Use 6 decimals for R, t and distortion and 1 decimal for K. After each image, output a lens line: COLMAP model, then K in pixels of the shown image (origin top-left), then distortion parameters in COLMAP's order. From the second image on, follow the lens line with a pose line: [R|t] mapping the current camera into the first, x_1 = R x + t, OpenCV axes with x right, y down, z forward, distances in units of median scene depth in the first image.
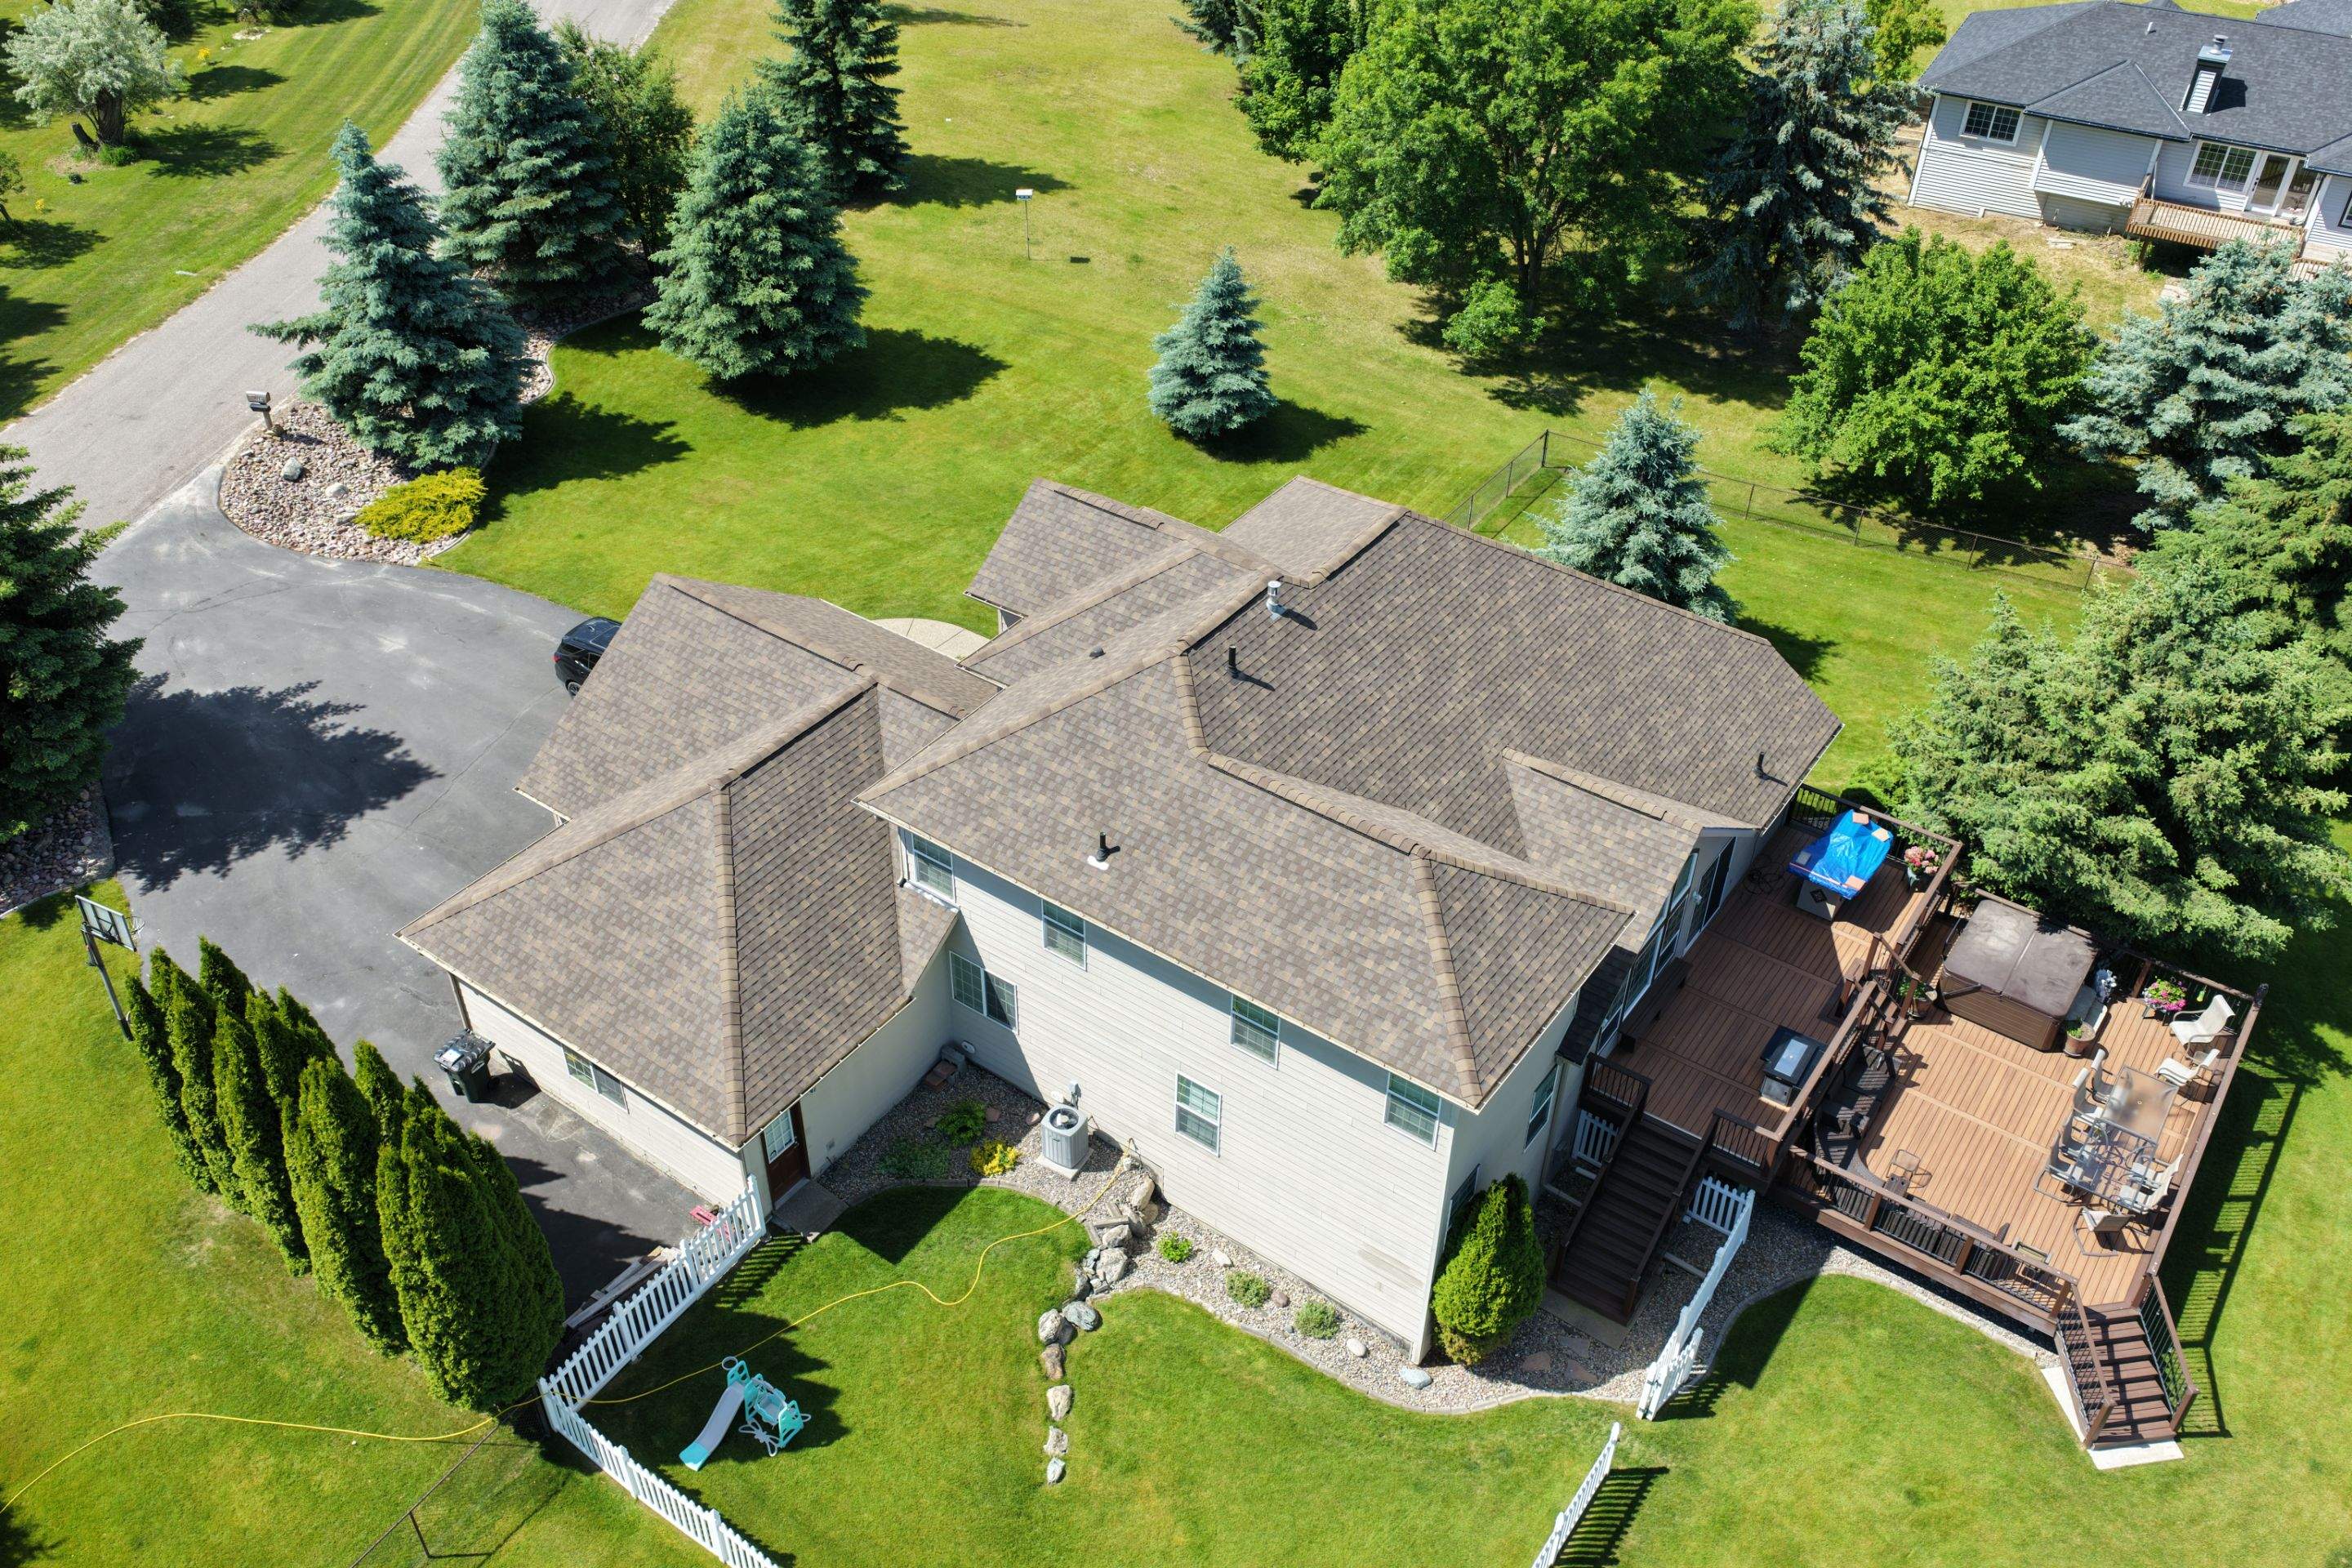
lens RADIAL K [[1946.4, 0, 1178.4], [0, 1946.4, 788.9], [0, 0, 1]] dist [-0.015294, 0.041105]
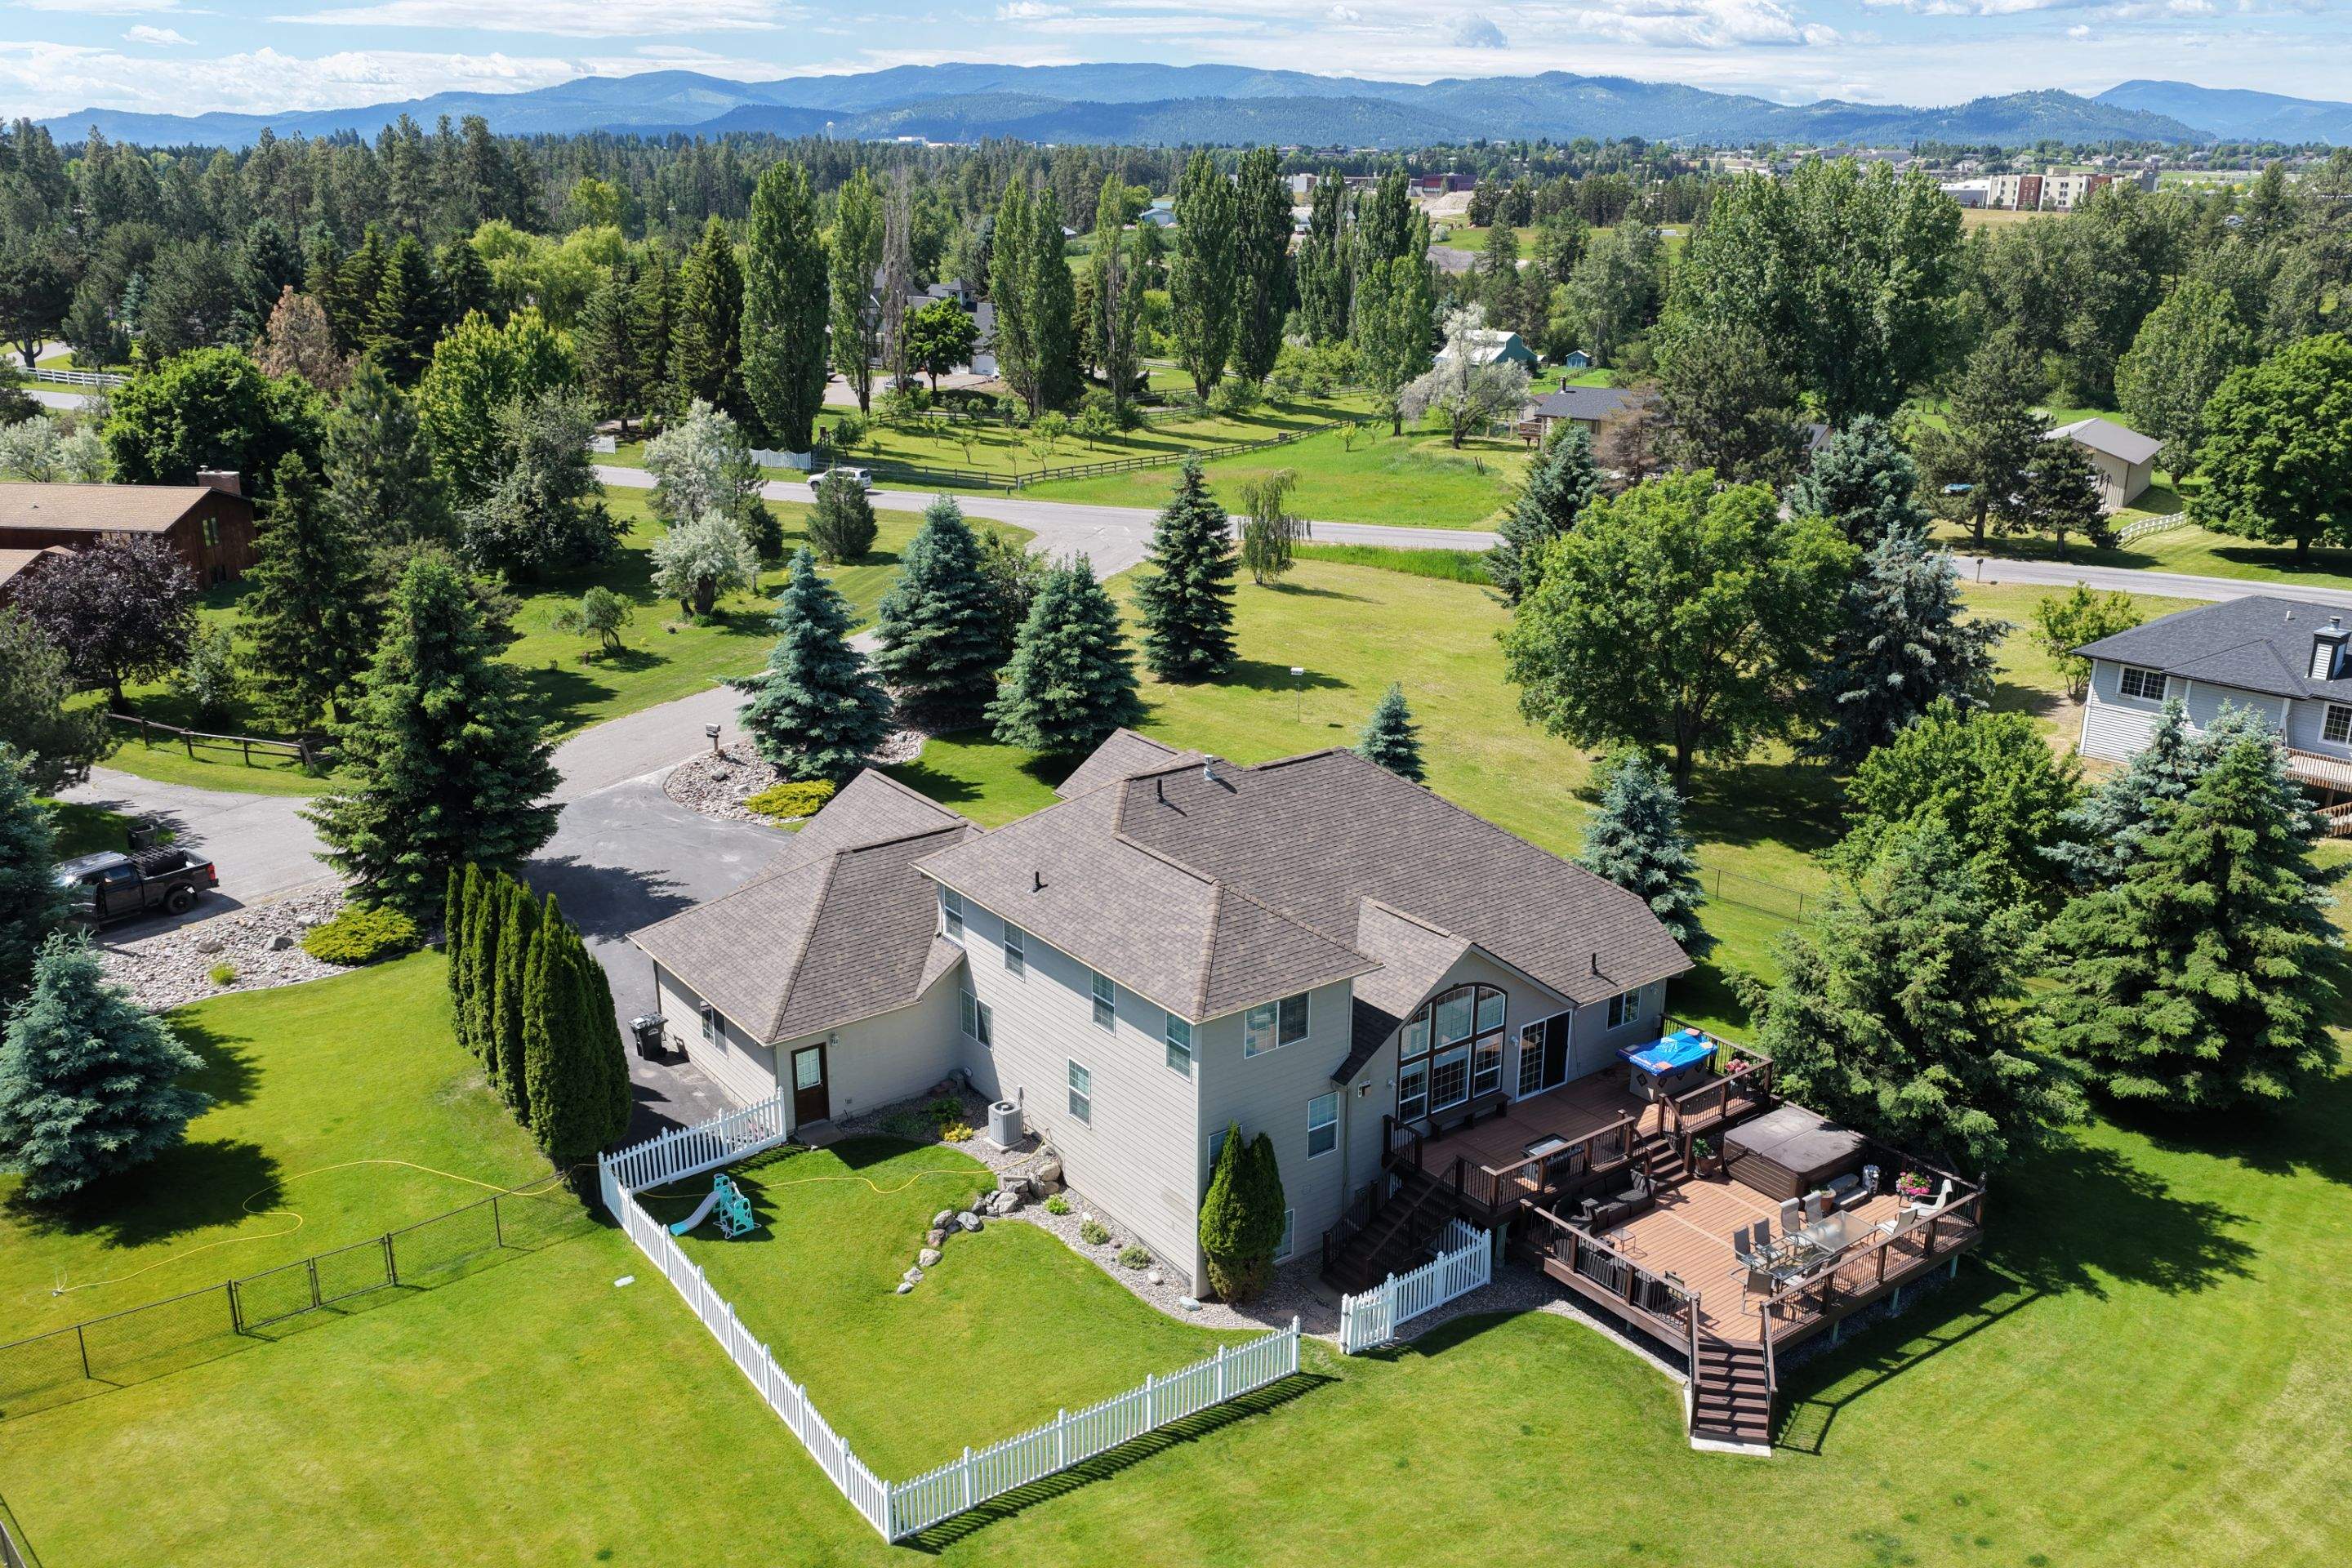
lens RADIAL K [[1946.4, 0, 1181.0], [0, 1946.4, 785.3], [0, 0, 1]] dist [-0.015294, 0.041105]
pose [[0.951832, 0.084333, -0.294793, 0.312100], [-0.182788, 0.927981, -0.324715, 0.265539], [0.246178, 0.362959, 0.898697, -0.210103]]
